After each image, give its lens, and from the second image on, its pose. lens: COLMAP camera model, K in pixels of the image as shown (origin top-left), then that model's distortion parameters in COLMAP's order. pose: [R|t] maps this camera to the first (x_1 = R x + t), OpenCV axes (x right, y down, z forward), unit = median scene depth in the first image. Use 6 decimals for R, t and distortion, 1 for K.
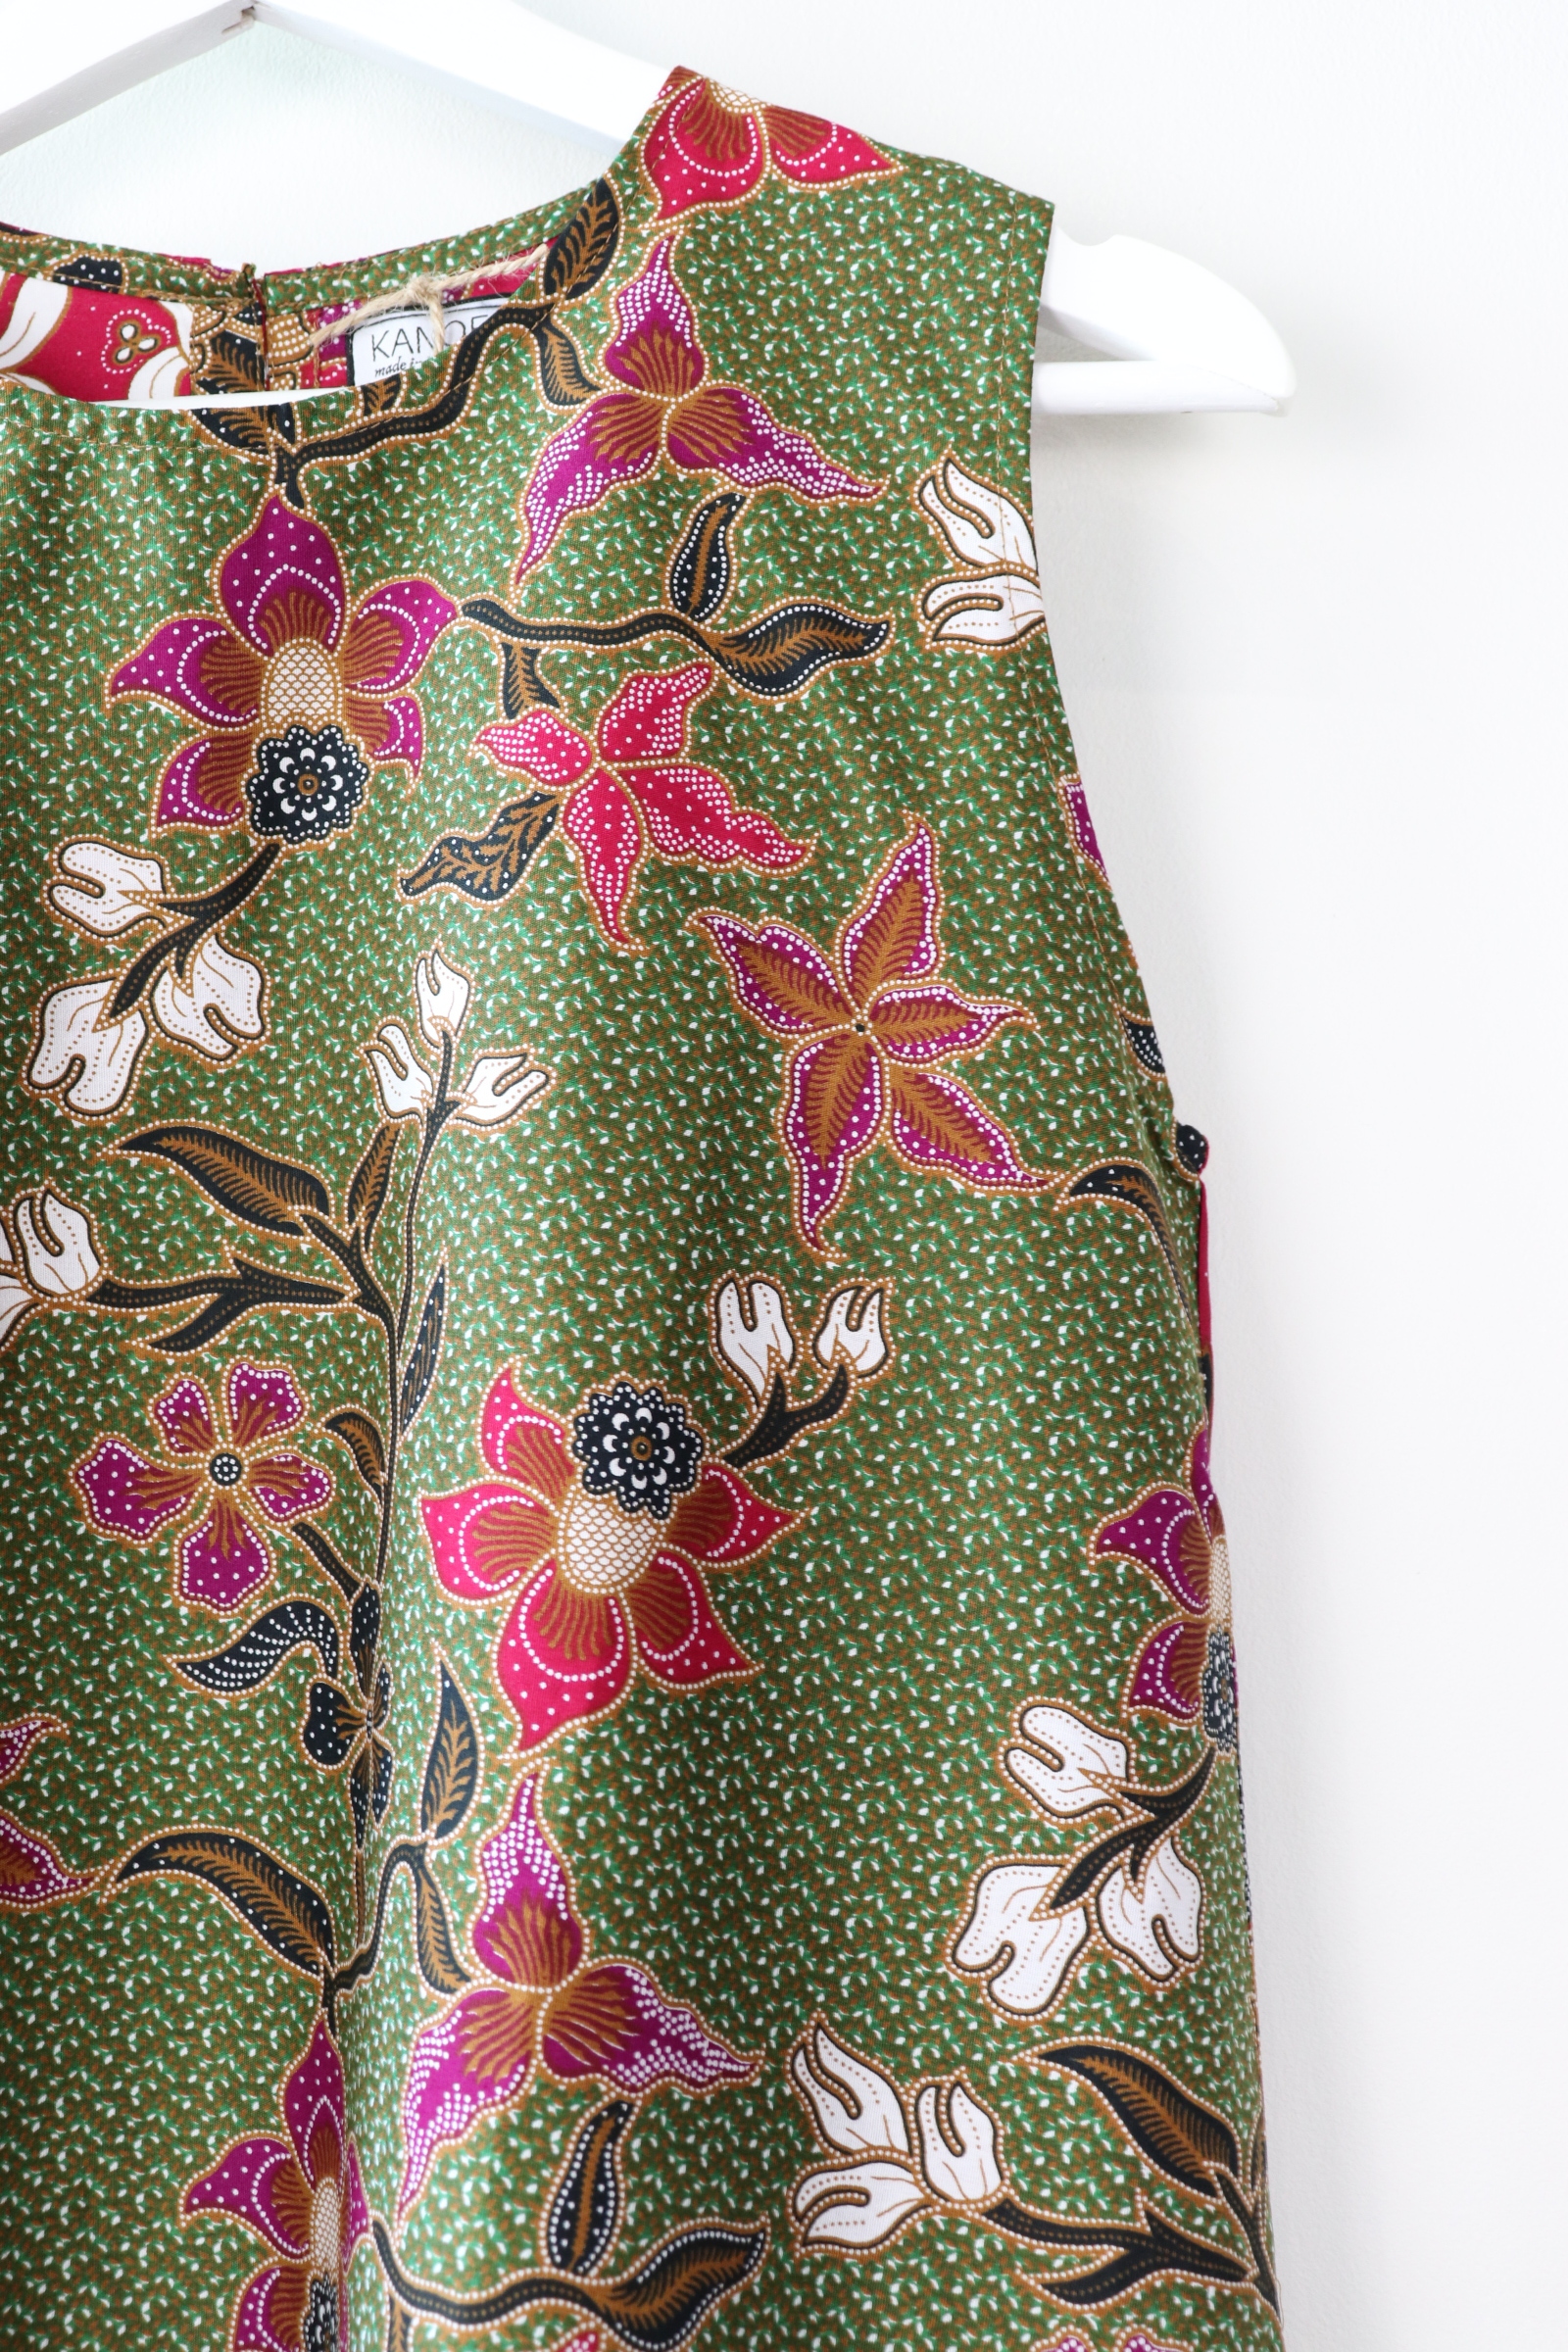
lens RADIAL K [[2582.1, 0, 792.9], [0, 2582.1, 1174.7], [0, 0, 1]] dist [-0.090399, 0.167840]
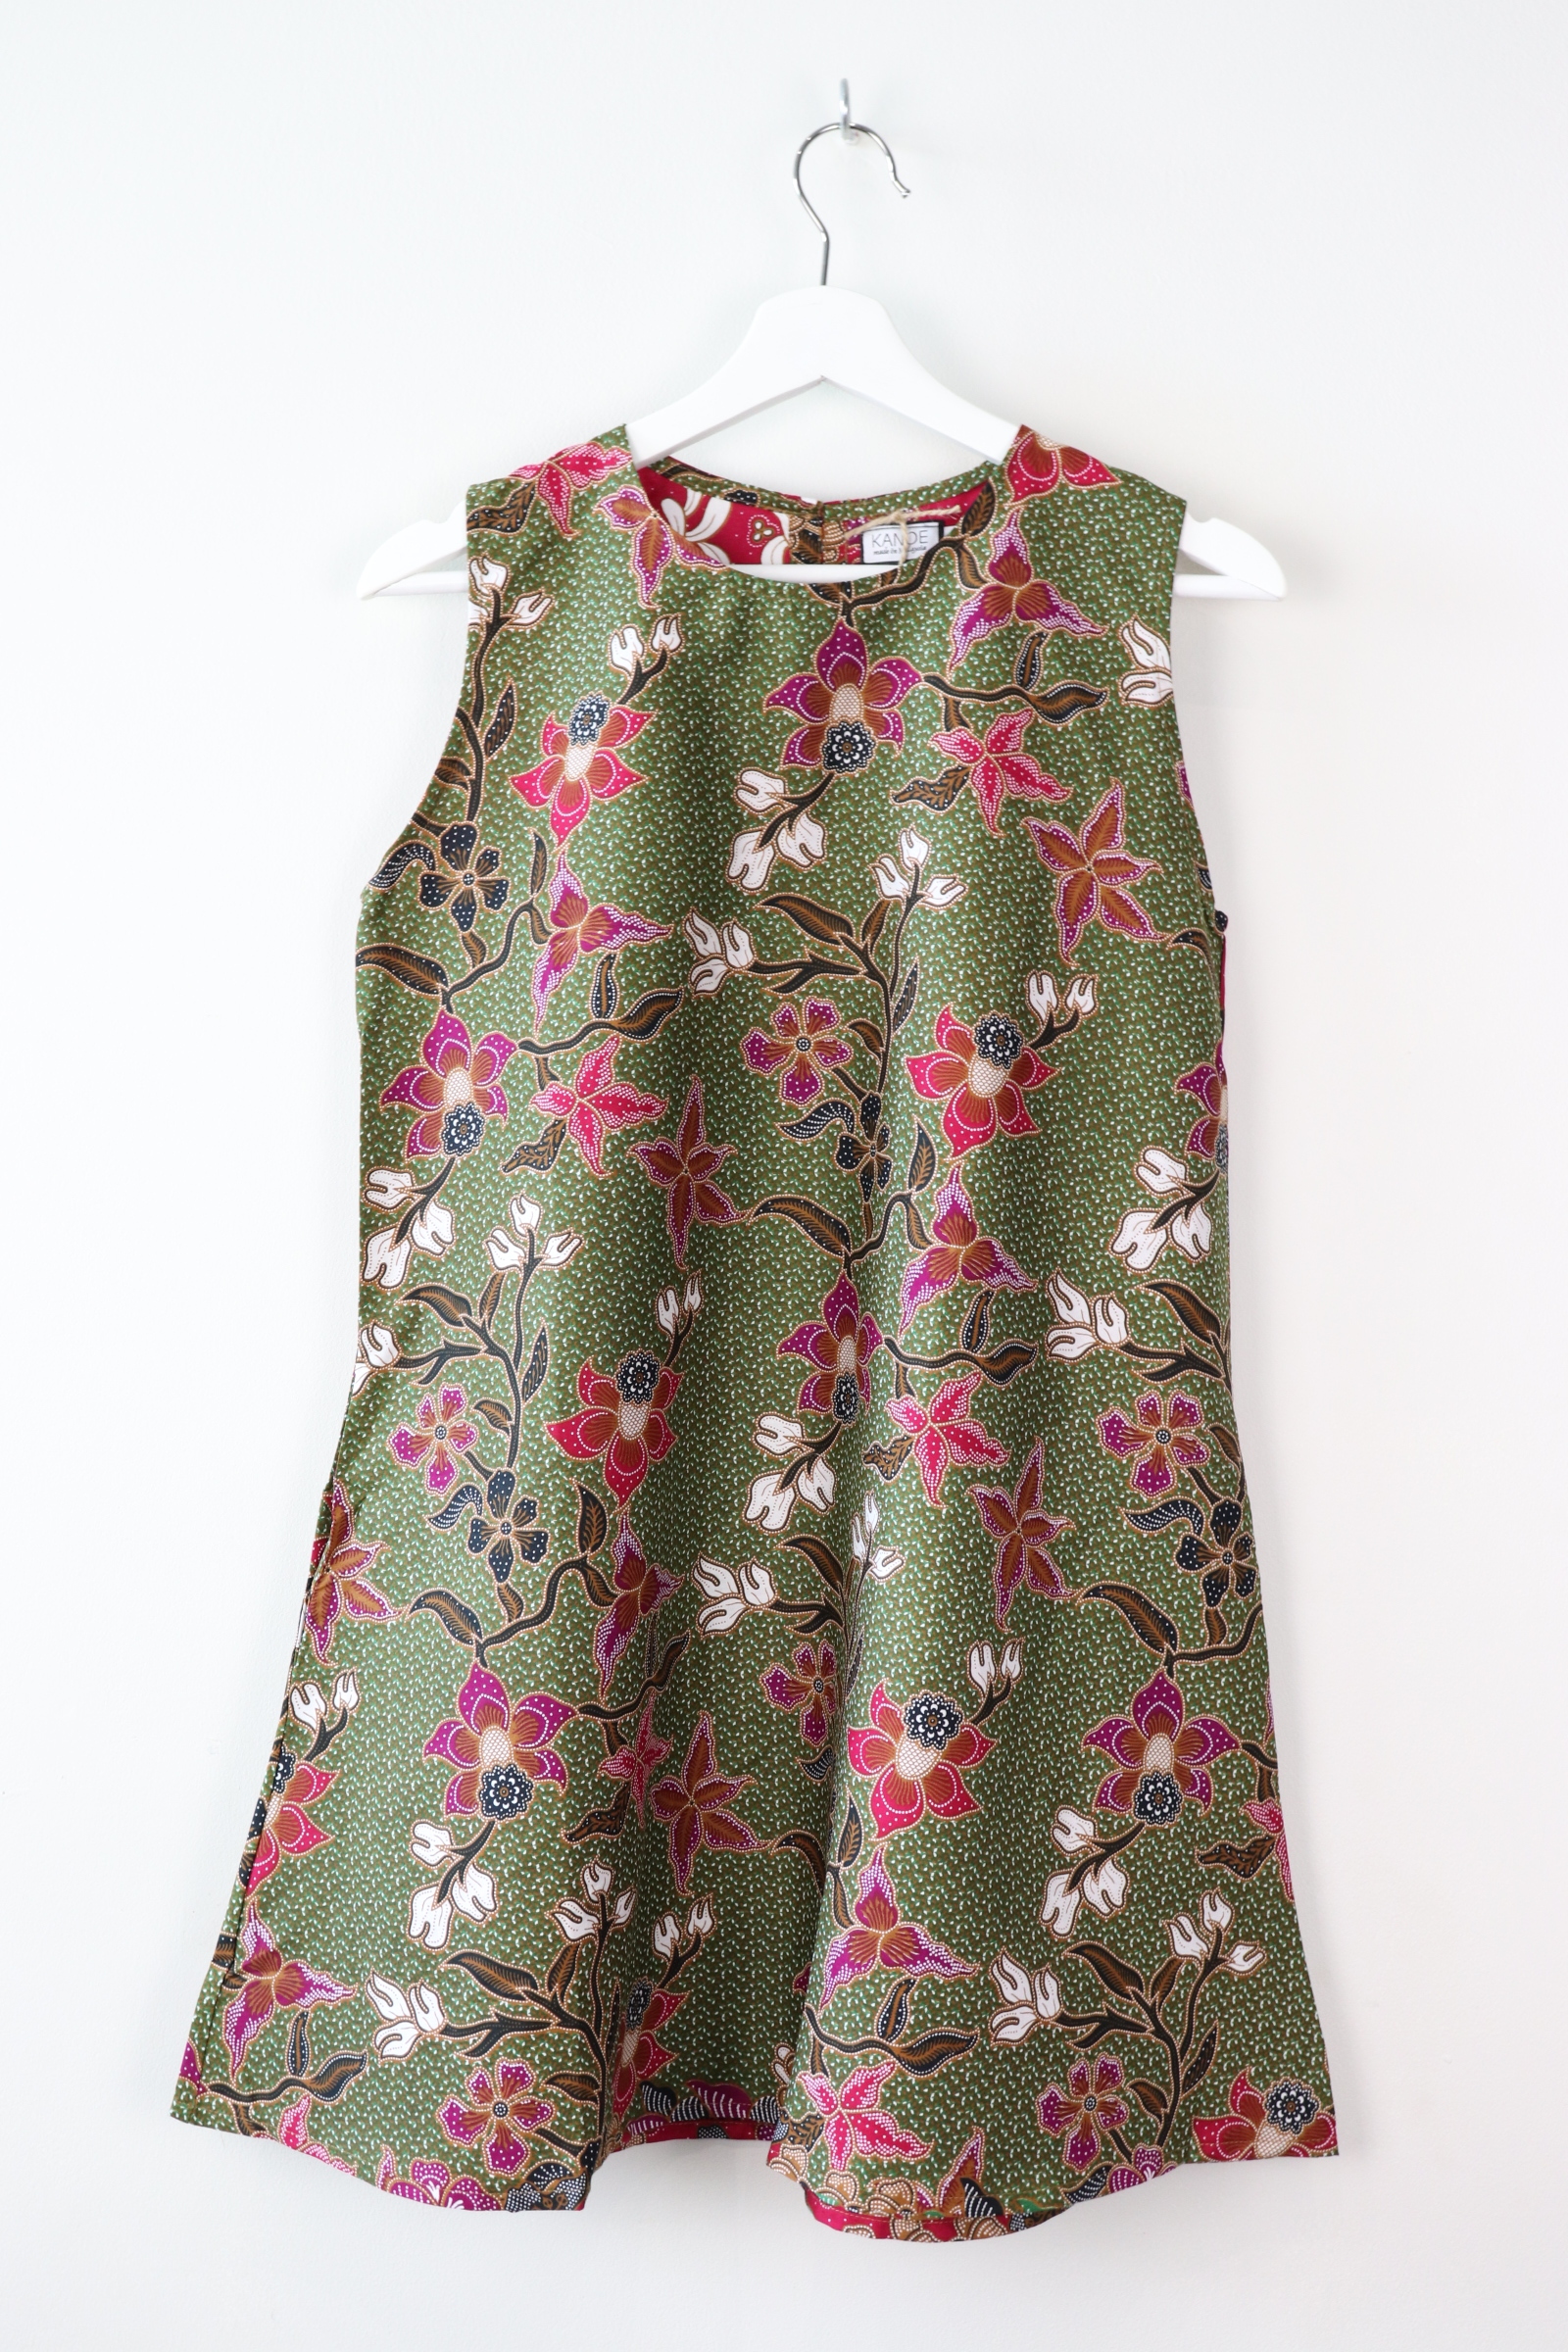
lens RADIAL K [[2582.1, 0, 792.9], [0, 2582.1, 1174.7], [0, 0, 1]] dist [-0.090399, 0.167840]
pose [[0.999022, 0.032565, 0.029911, -0.302453], [-0.036721, 0.987857, 0.150966, -0.124406], [-0.024631, -0.151916, 0.988086, -1.361299]]
